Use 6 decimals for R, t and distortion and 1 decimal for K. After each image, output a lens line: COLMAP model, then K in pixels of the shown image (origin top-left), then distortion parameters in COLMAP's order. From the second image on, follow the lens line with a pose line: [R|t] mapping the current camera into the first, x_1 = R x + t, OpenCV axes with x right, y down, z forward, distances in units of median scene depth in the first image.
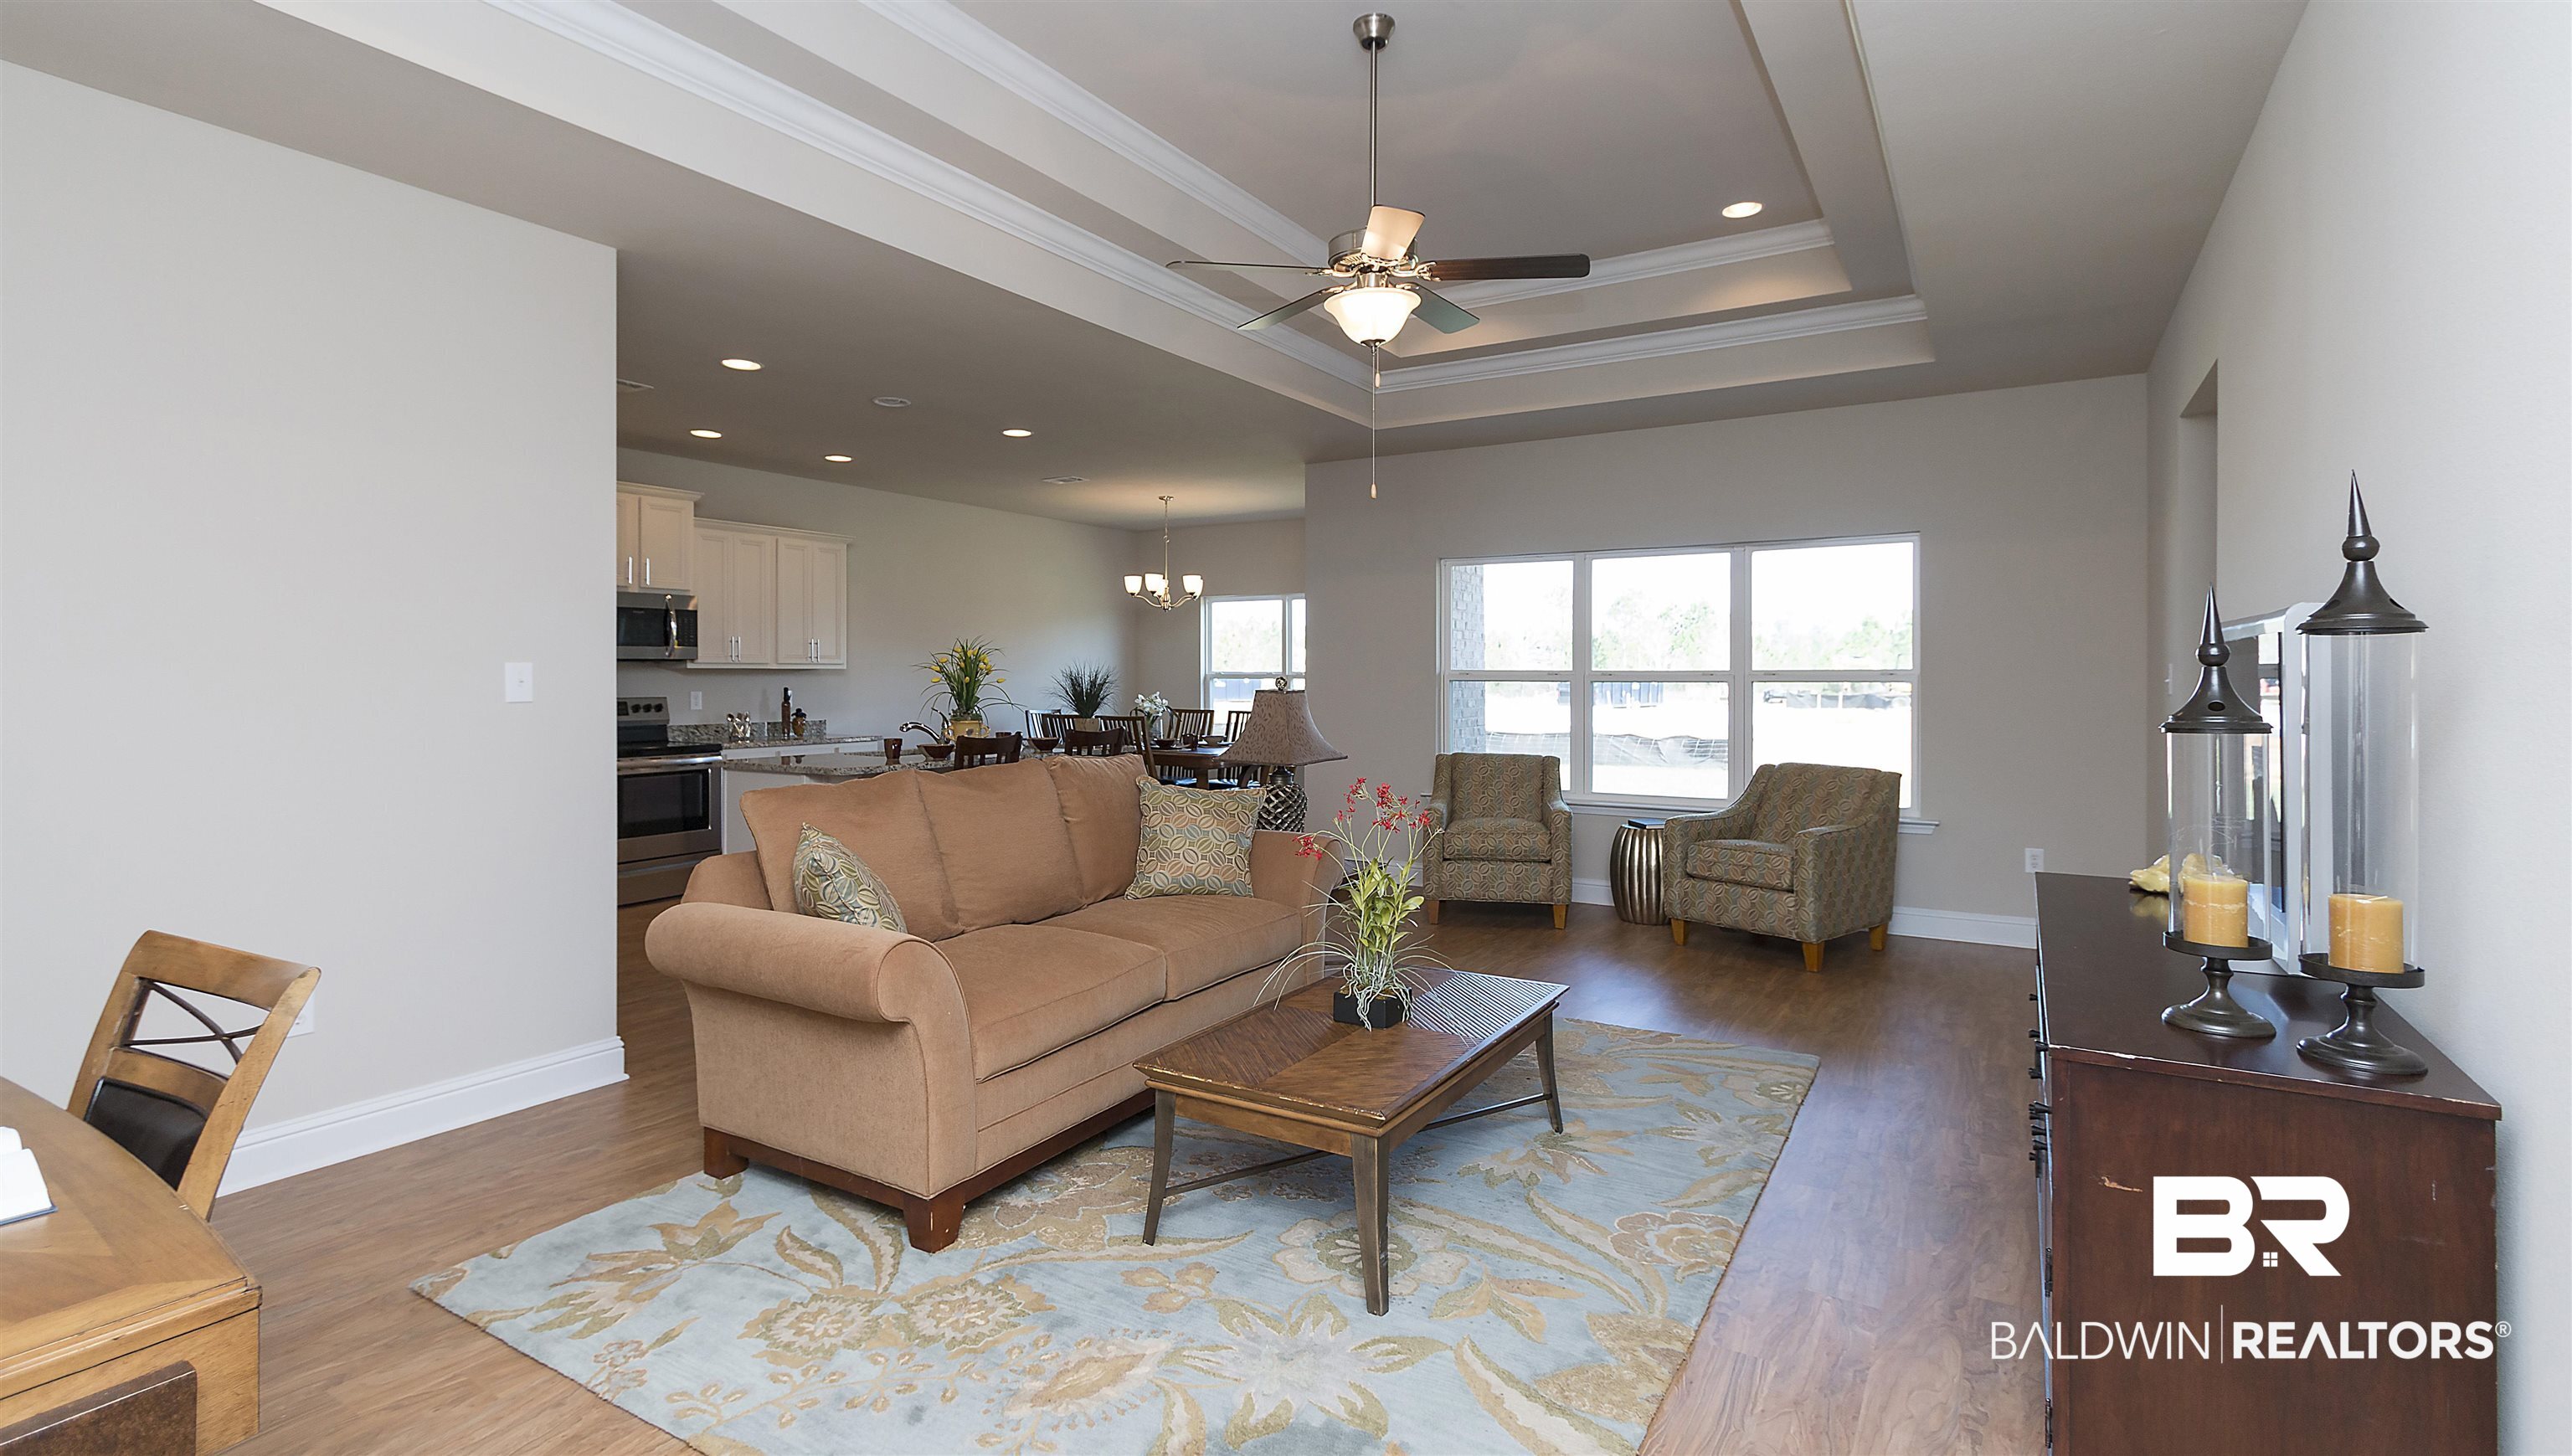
lens RADIAL K [[1214.9, 0, 1224.0], [0, 1214.9, 706.5], [0, 0, 1]] dist [0.000379, -0.000117]
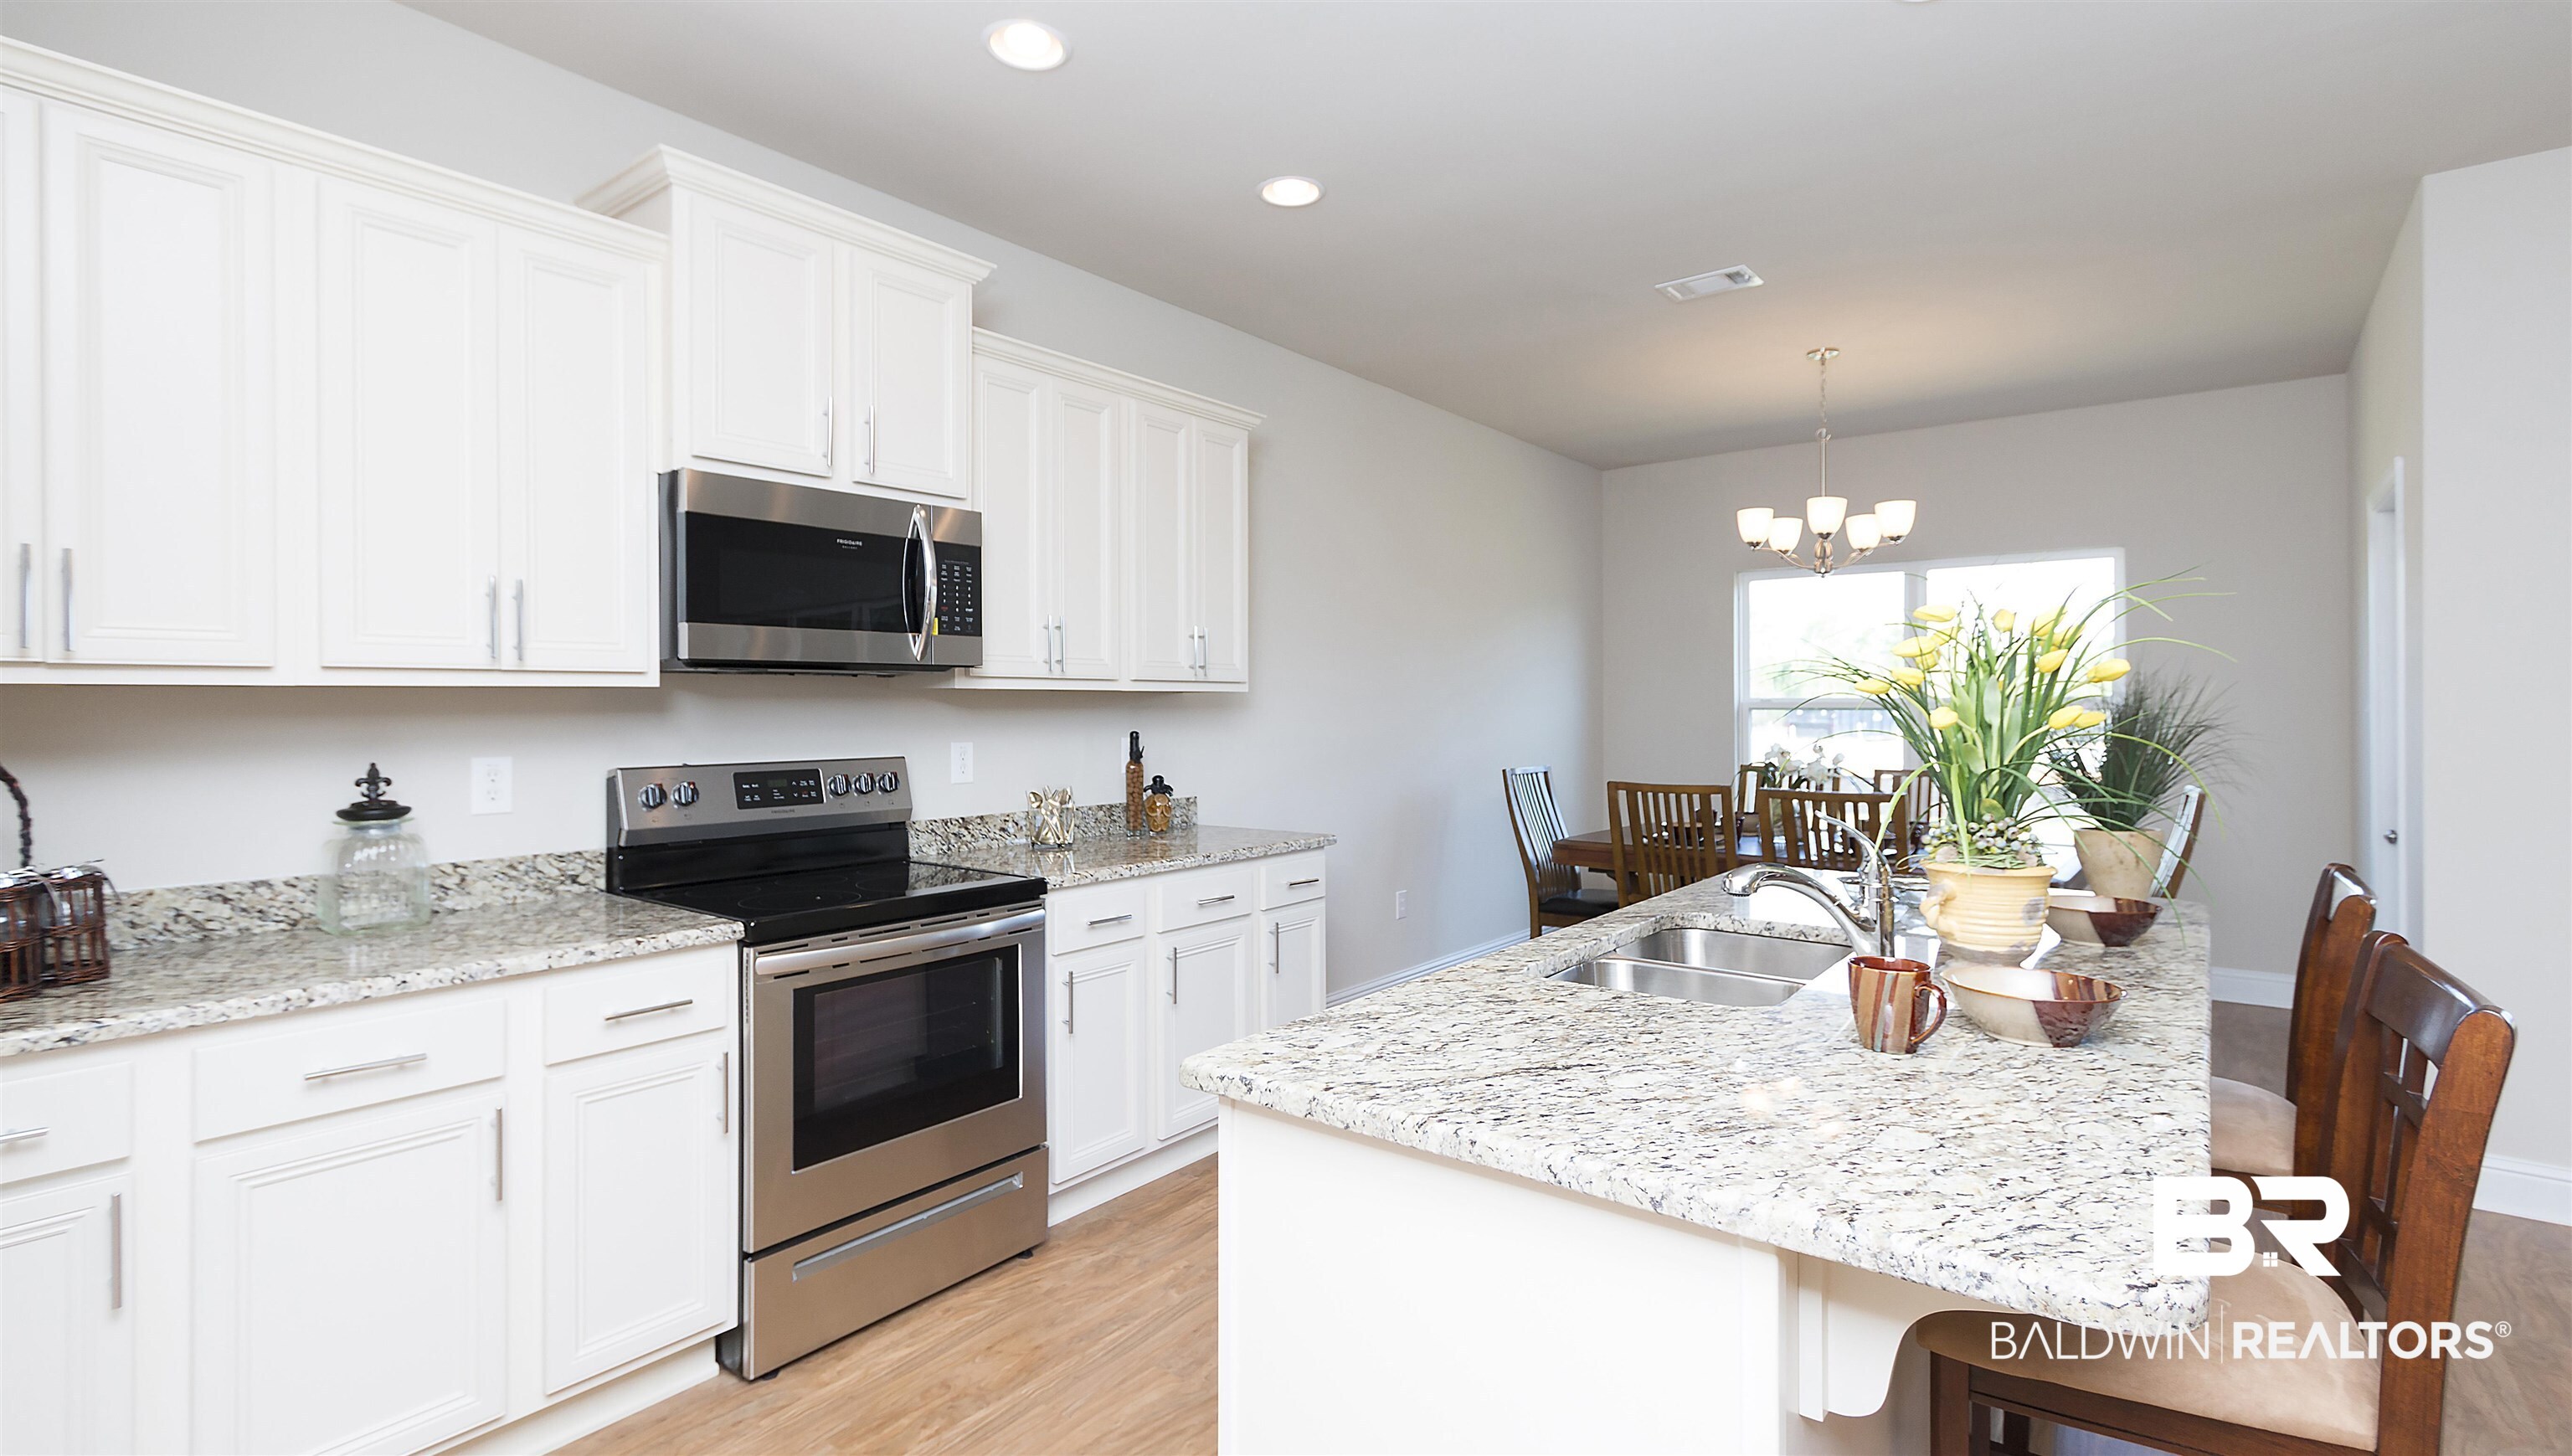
lens RADIAL K [[1214.9, 0, 1224.0], [0, 1214.9, 706.5], [0, 0, 1]] dist [0.000379, -0.000117]
pose [[0.993640, -0.002298, -0.112584, -0.303713], [-0.000564, 0.999678, -0.025388, -0.014261], [0.112606, 0.025290, 0.993318, 0.596659]]
